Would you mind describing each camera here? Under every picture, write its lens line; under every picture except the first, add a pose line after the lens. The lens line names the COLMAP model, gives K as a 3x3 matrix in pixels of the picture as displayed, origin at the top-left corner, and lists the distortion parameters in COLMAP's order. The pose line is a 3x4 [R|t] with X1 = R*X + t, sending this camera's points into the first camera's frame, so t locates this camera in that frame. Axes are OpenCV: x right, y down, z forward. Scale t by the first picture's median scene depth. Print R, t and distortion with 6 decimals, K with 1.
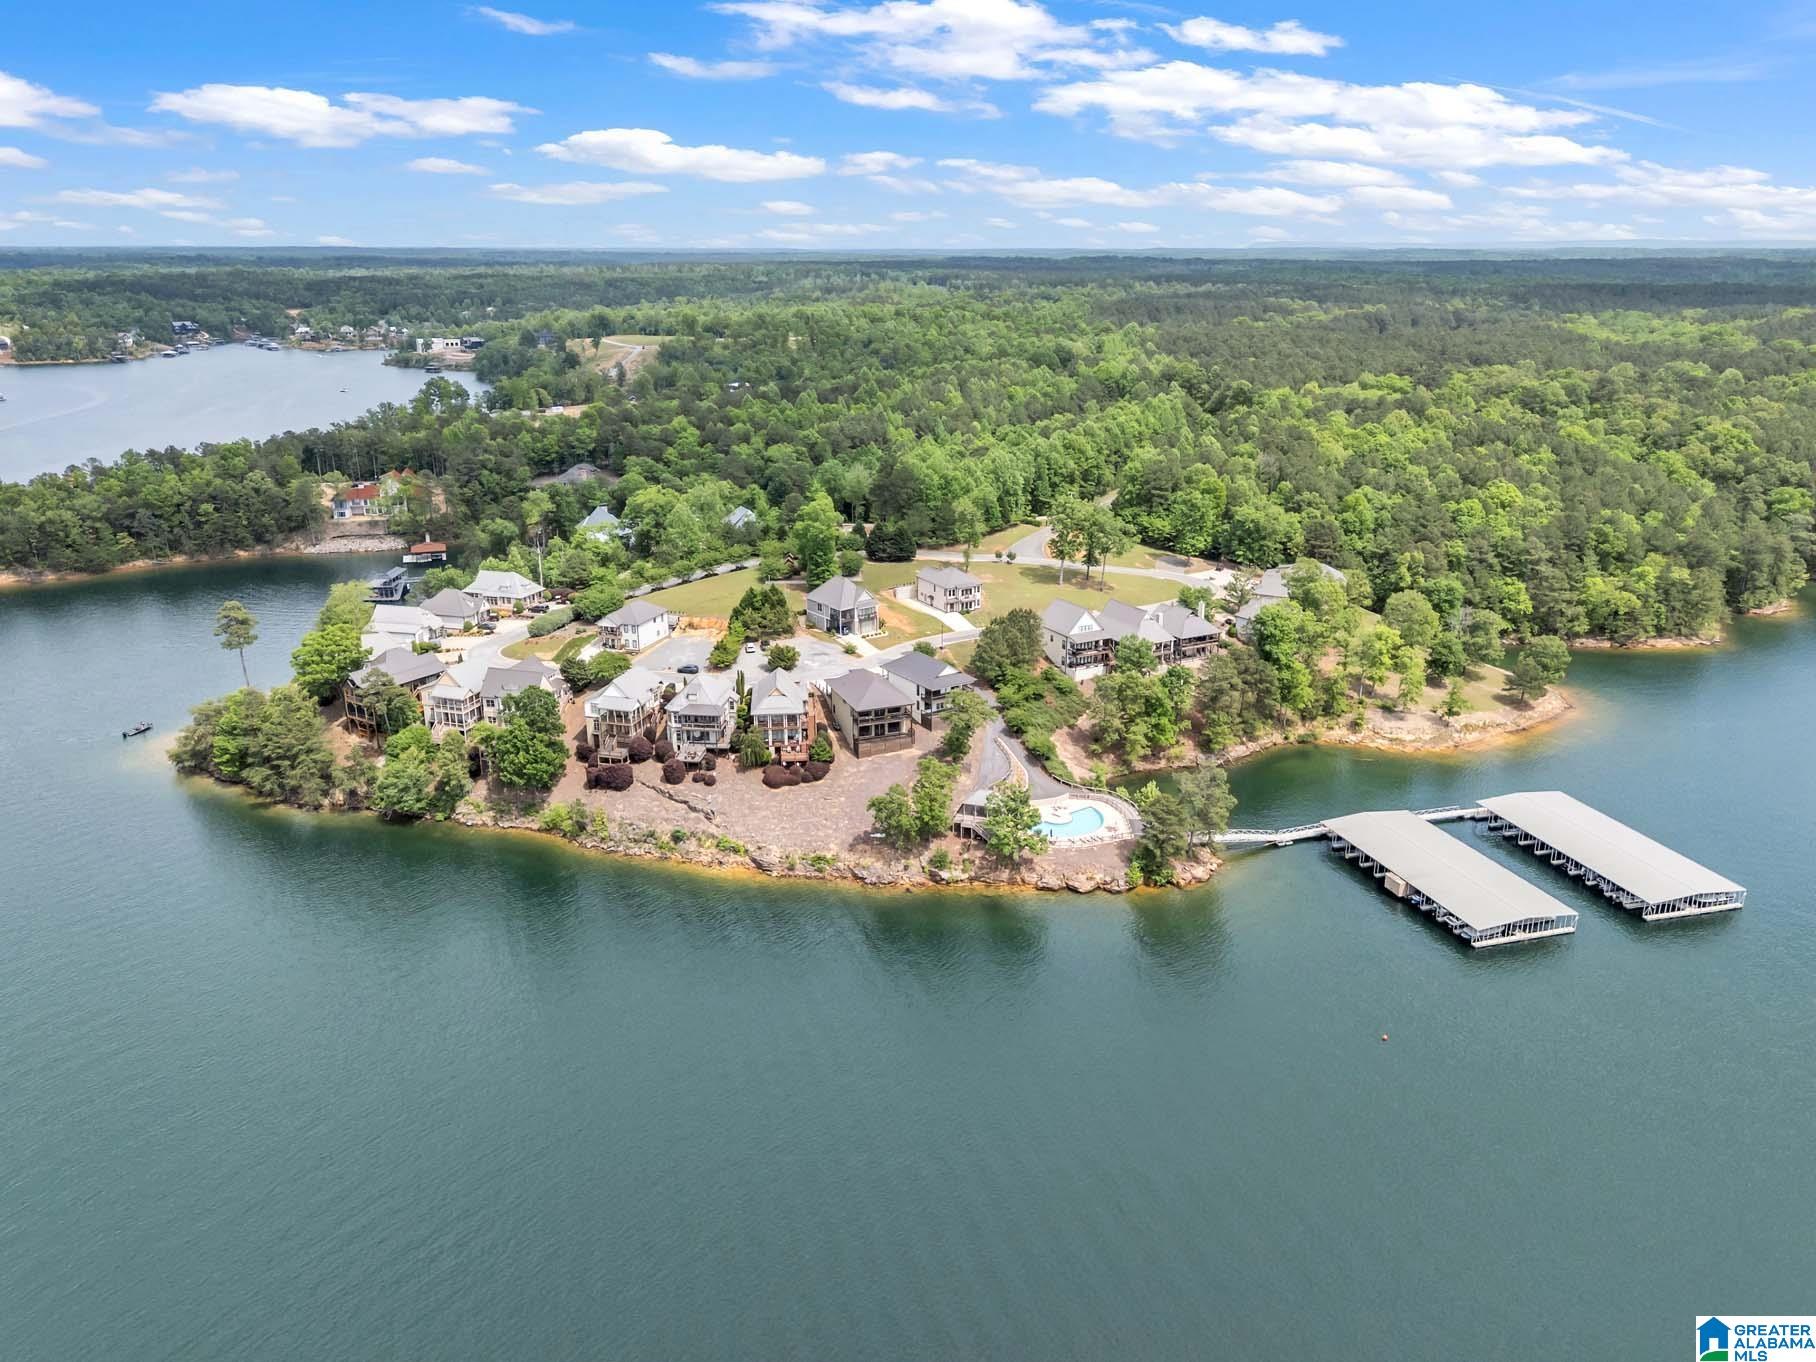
lens RADIAL K [[1429.1, 0, 952.4], [0, 1429.1, 674.5], [0, 0, 1]] dist [0.140010, -0.302704]
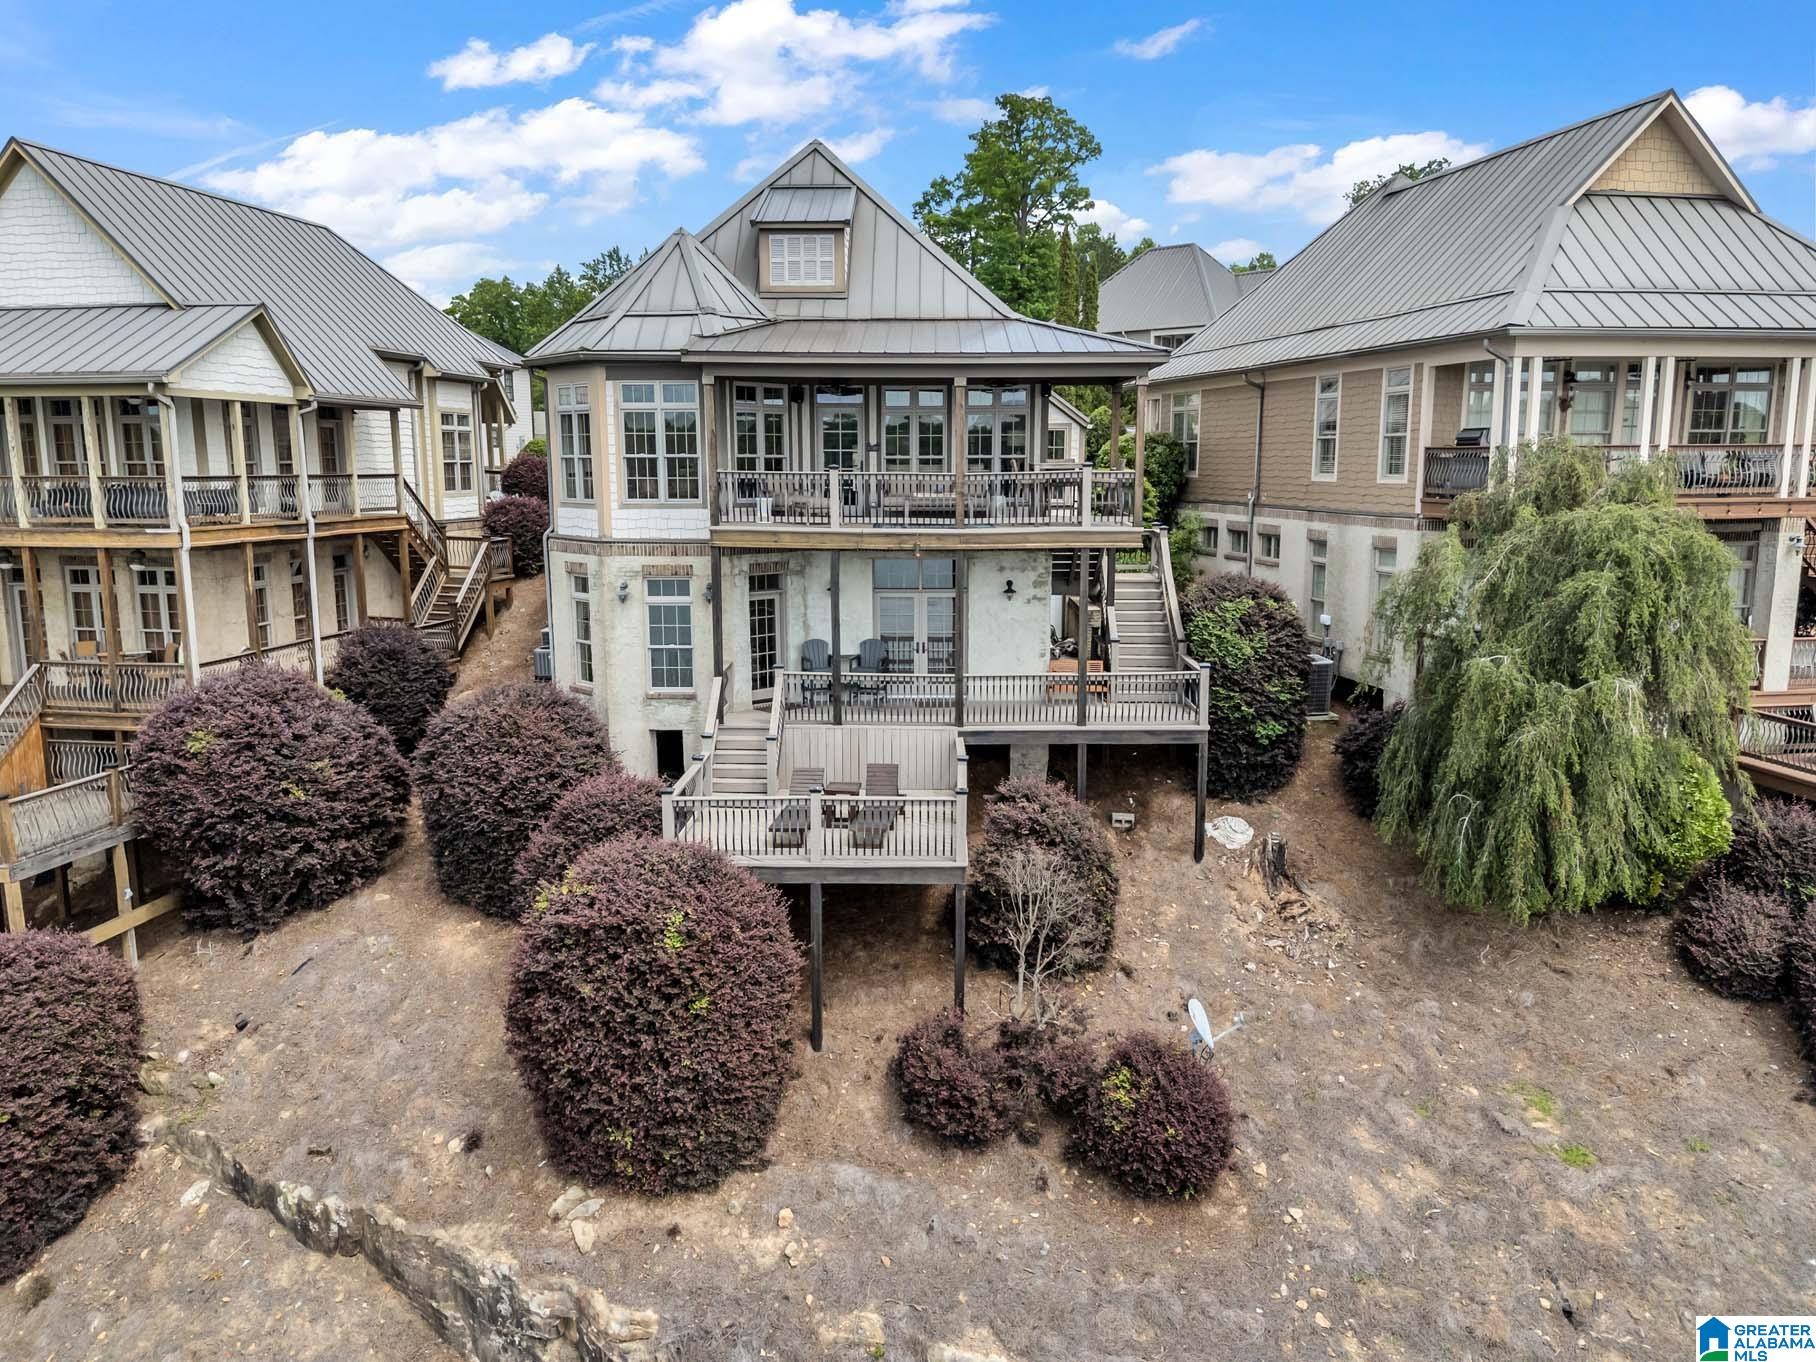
lens RADIAL K [[1333.4, 0, 908.0], [0, 1333.4, 673.0], [0, 0, 1]] dist [0.079972, -0.072219]
pose [[0.995008, -0.018634, 0.098043, -0.183373], [0.033661, 0.987508, -0.153929, 0.060124], [-0.093950, 0.156461, 0.983206, 0.909089]]
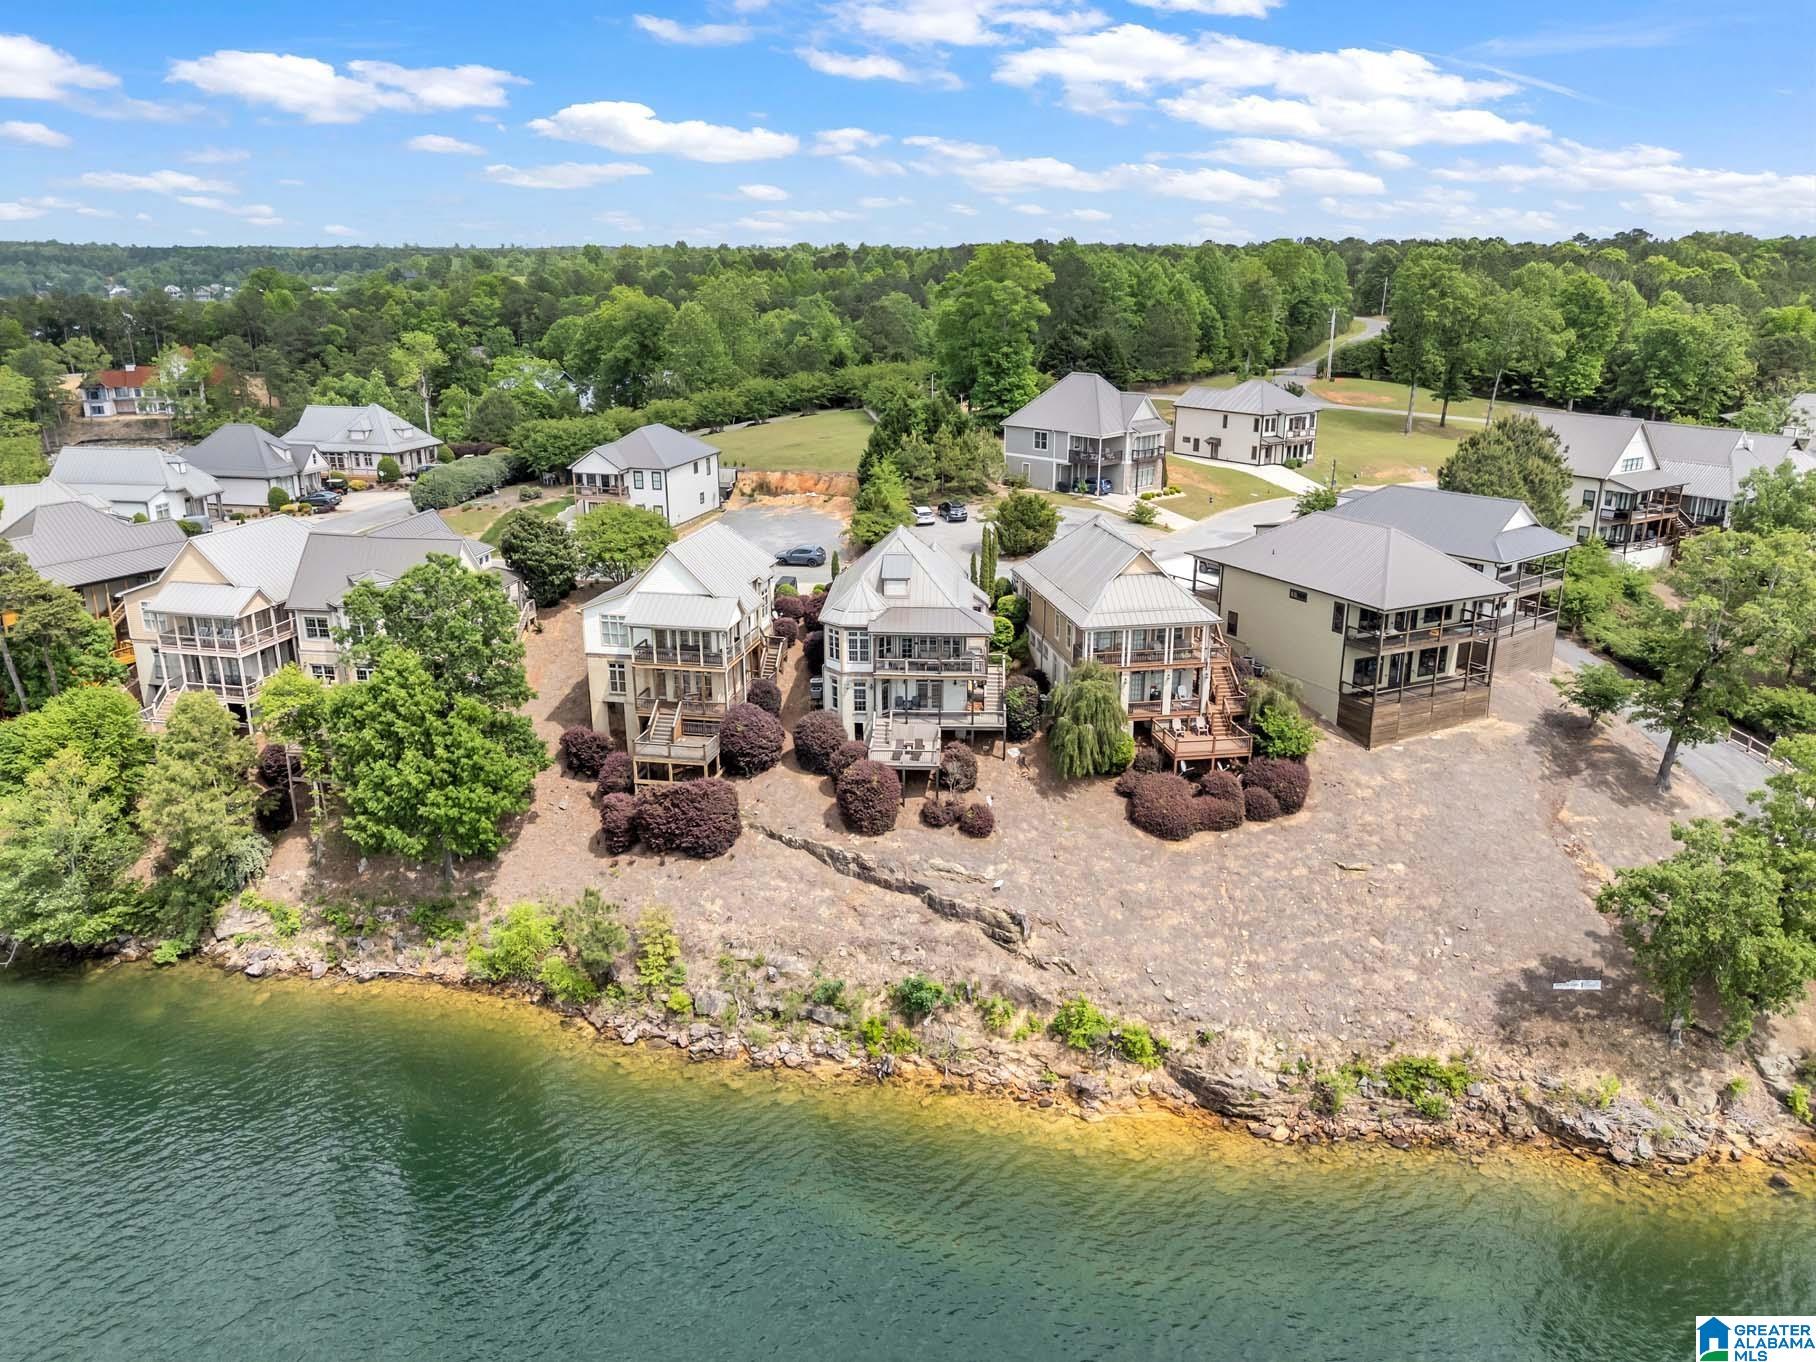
lens RADIAL K [[1333.4, 0, 908.0], [0, 1333.4, 673.0], [0, 0, 1]] dist [0.079972, -0.072219]
pose [[0.996736, -0.024668, 0.076865, -0.203943], [0.026165, 0.999486, -0.018528, 0.043283], [-0.076369, 0.020479, 0.996869, 0.670425]]
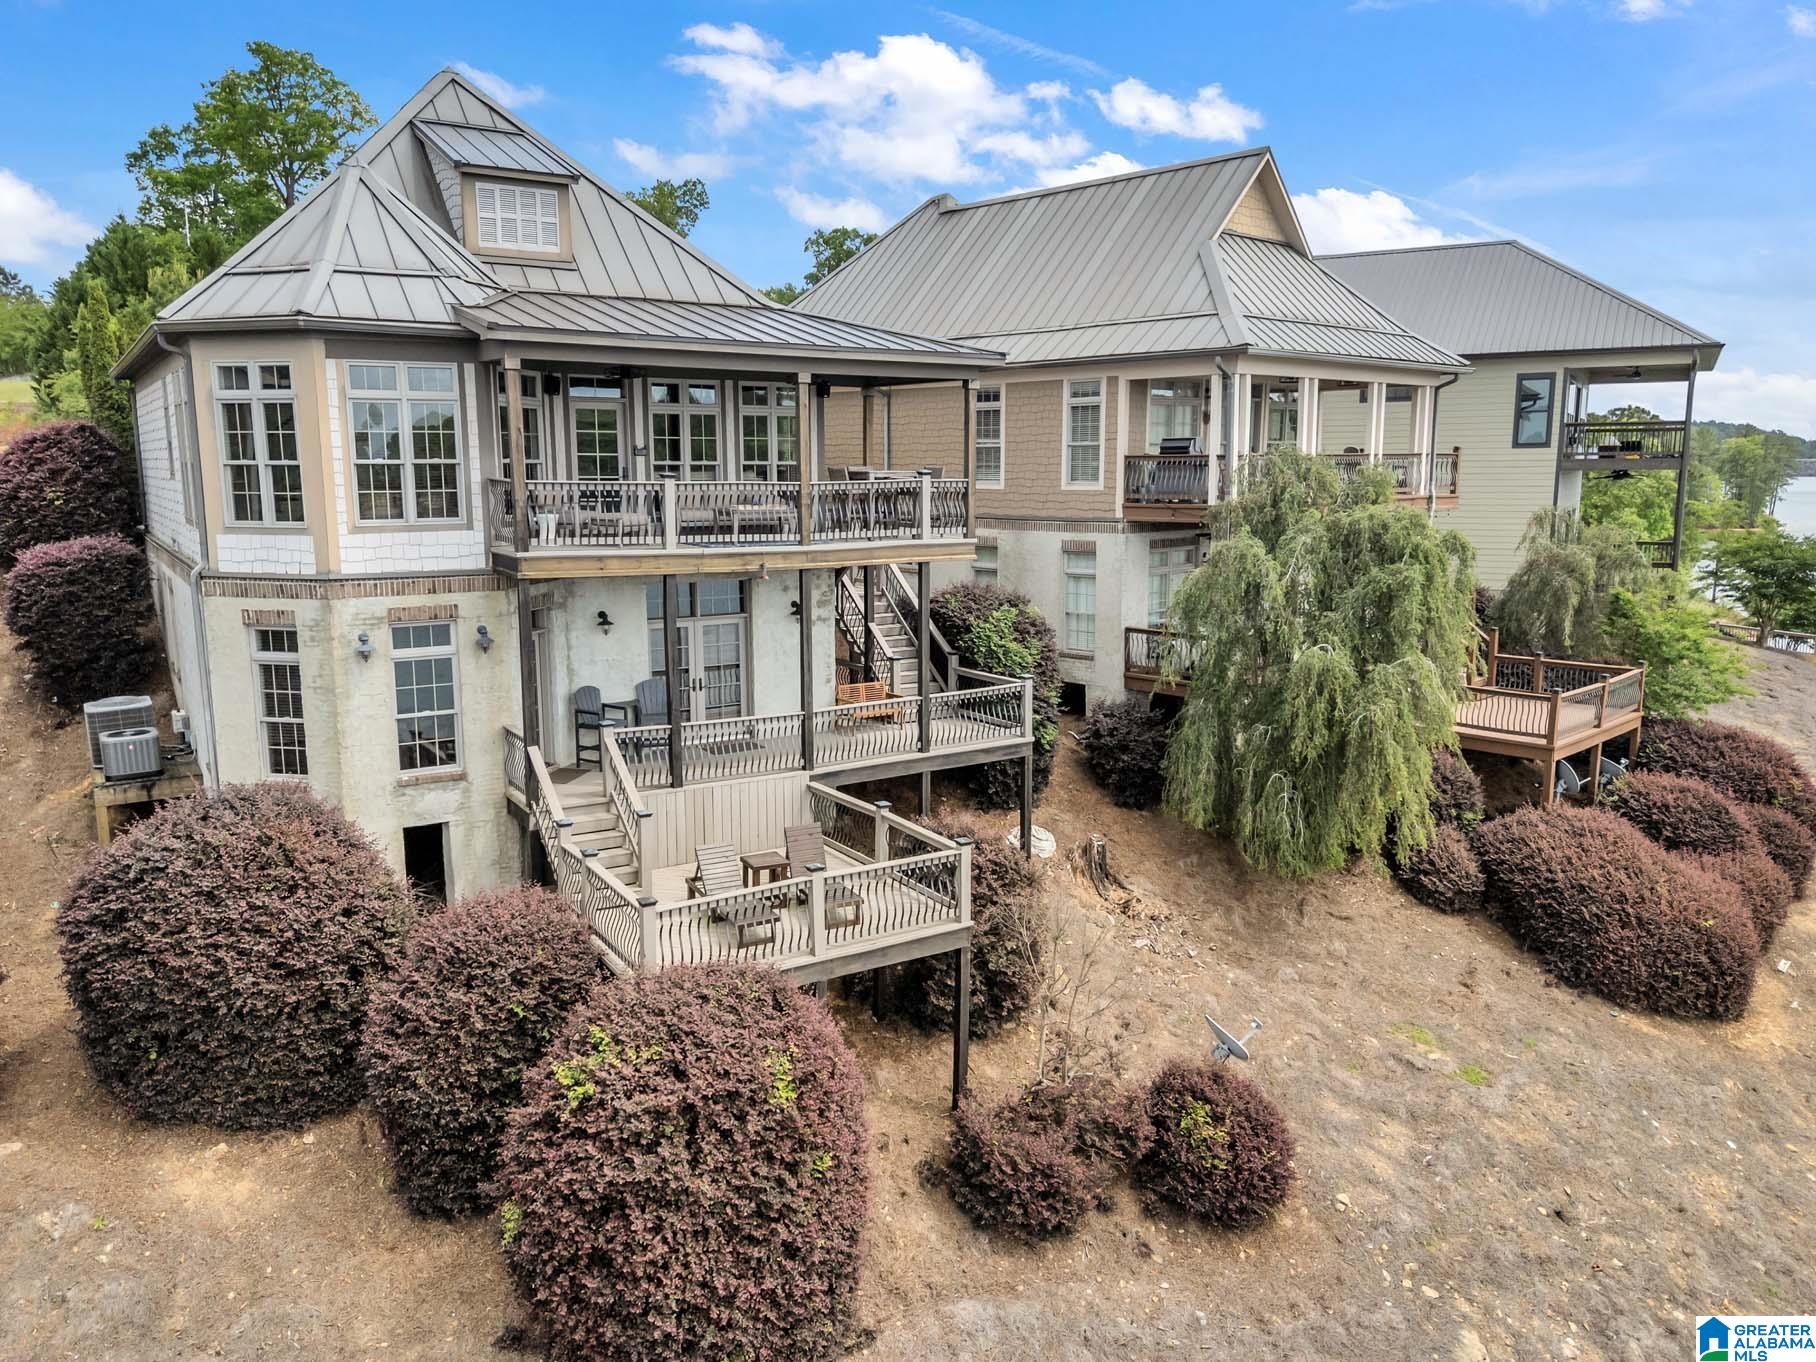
lens RADIAL K [[1333.4, 0, 908.0], [0, 1333.4, 673.0], [0, 0, 1]] dist [0.079972, -0.072219]
pose [[0.775989, -0.101527, 0.622522, -0.214499], [0.198736, 0.976045, -0.088547, 0.052708], [-0.598619, 0.192429, 0.777577, 0.931051]]
